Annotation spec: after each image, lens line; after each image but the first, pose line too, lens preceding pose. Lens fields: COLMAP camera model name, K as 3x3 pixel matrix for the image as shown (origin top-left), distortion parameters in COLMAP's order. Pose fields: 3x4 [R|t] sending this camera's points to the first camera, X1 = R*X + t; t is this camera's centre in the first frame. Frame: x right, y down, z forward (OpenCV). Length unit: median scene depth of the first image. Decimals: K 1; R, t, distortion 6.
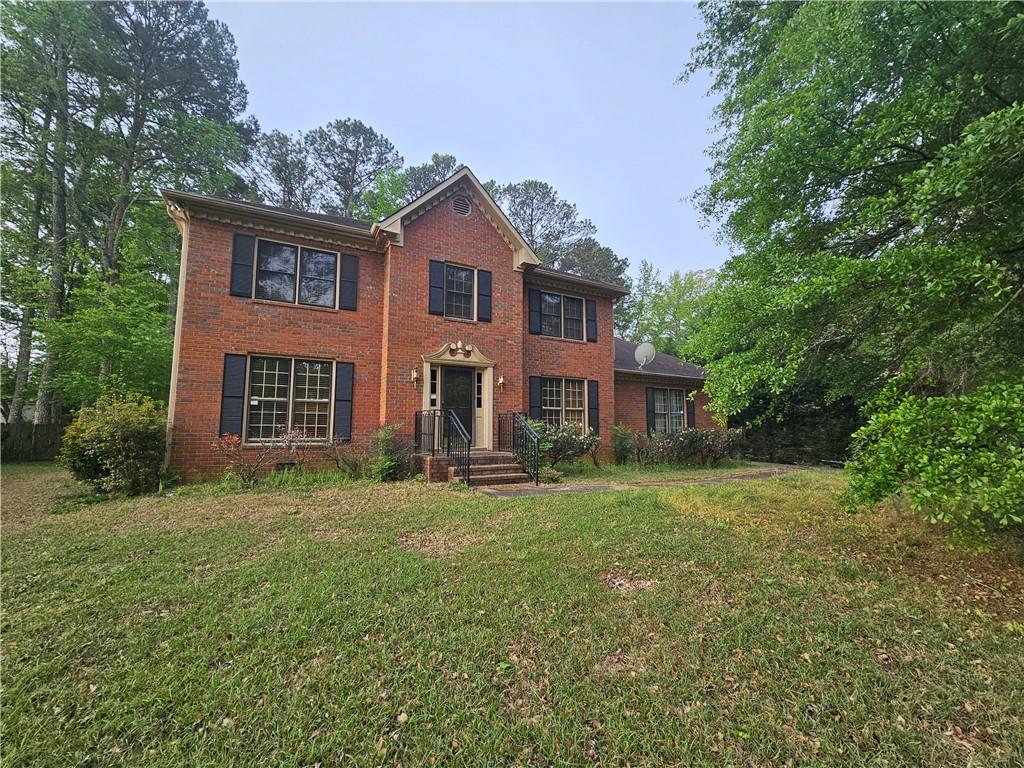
lens RADIAL K [[418.0, 0, 512.9], [0, 418.0, 389.6], [0, 0, 1]] dist [-0.001875, -0.000233]
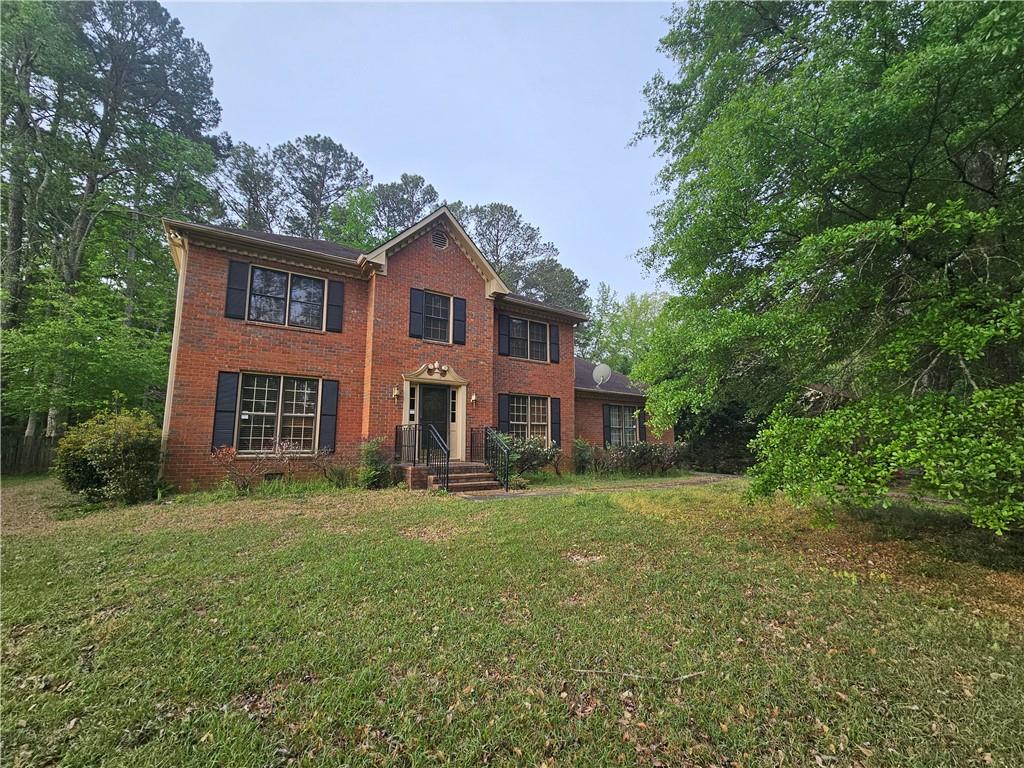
lens RADIAL K [[418.0, 0, 512.9], [0, 418.0, 389.6], [0, 0, 1]] dist [-0.001875, -0.000233]
pose [[0.995832, 0.011845, 0.090434, -0.027262], [-0.008924, 0.999428, -0.032631, -0.008799], [-0.090769, 0.031688, 0.995368, -0.119762]]
